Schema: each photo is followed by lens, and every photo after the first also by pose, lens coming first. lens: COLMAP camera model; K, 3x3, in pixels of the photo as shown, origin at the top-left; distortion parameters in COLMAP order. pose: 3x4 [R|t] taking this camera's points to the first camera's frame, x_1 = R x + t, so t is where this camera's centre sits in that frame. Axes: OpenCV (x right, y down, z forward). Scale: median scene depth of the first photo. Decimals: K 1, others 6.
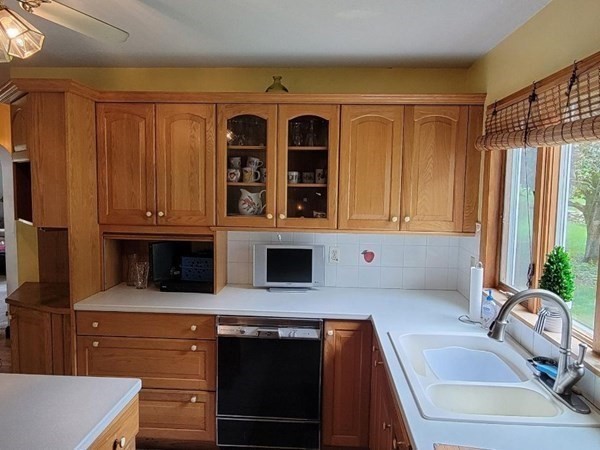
lens RADIAL K [[448.4, 0, 303.8], [0, 448.4, 221.4], [0, 0, 1]] dist [-0.002240, 0.000861]
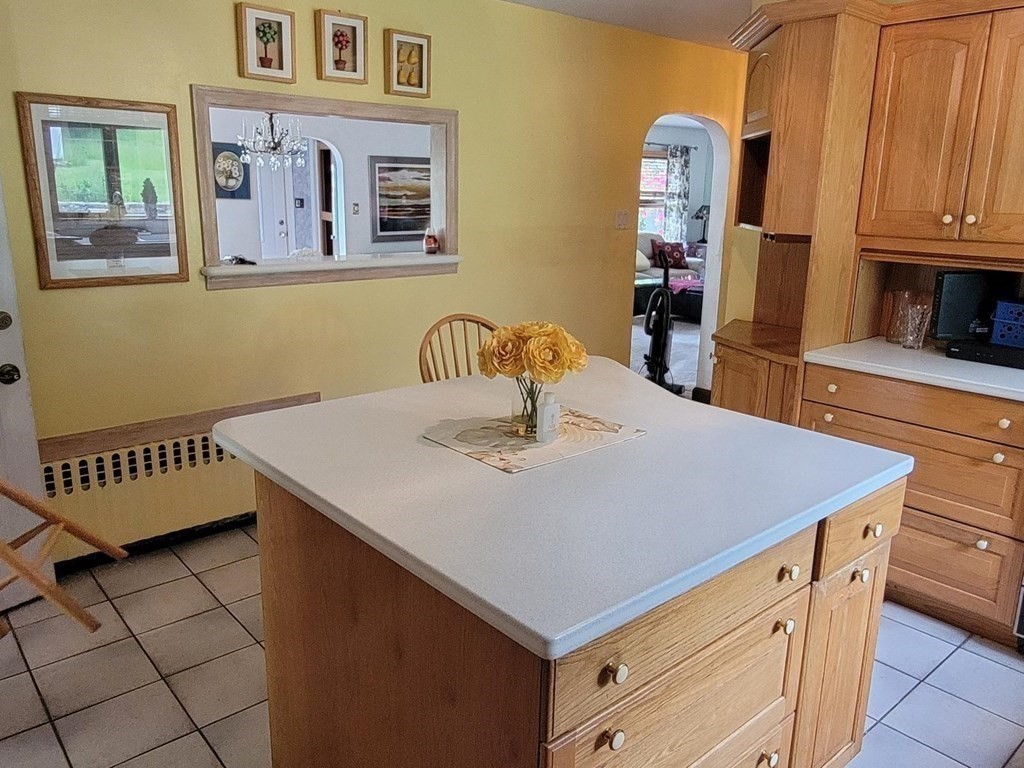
lens RADIAL K [[765.3, 0, 510.6], [0, 765.3, 380.8], [0, 0, 1]] dist [-0.002240, 0.000861]
pose [[0.688088, 0.169639, -0.705520, -0.004101], [-0.065595, 0.982850, 0.172347, 0.056343], [0.722657, -0.072312, 0.687414, -0.096219]]
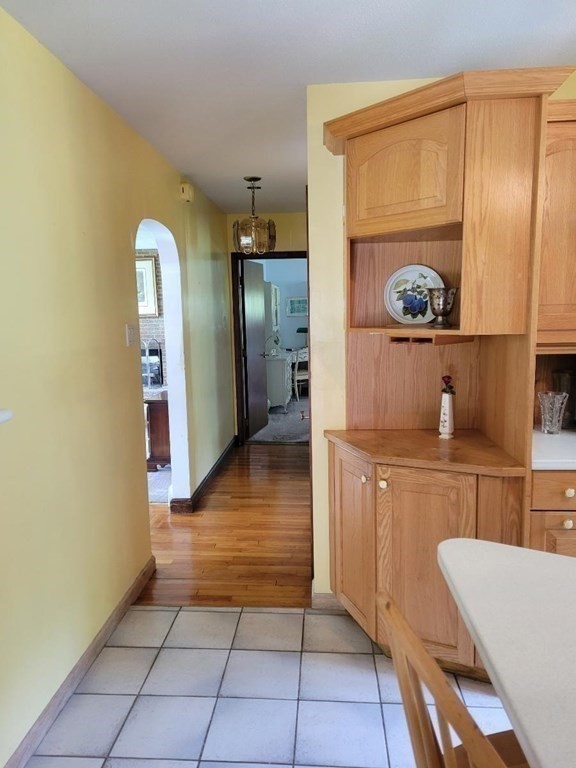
lens RADIAL K [[569.0, 0, 286.6], [0, 569.0, 387.6], [0, 0, 1]] dist [0.044101, -0.025876]
pose [[0.998633, -0.034901, -0.038923, -0.771534], [0.036971, 0.997866, 0.053813, 0.031461], [0.036961, -0.055178, 0.997792, 0.207722]]
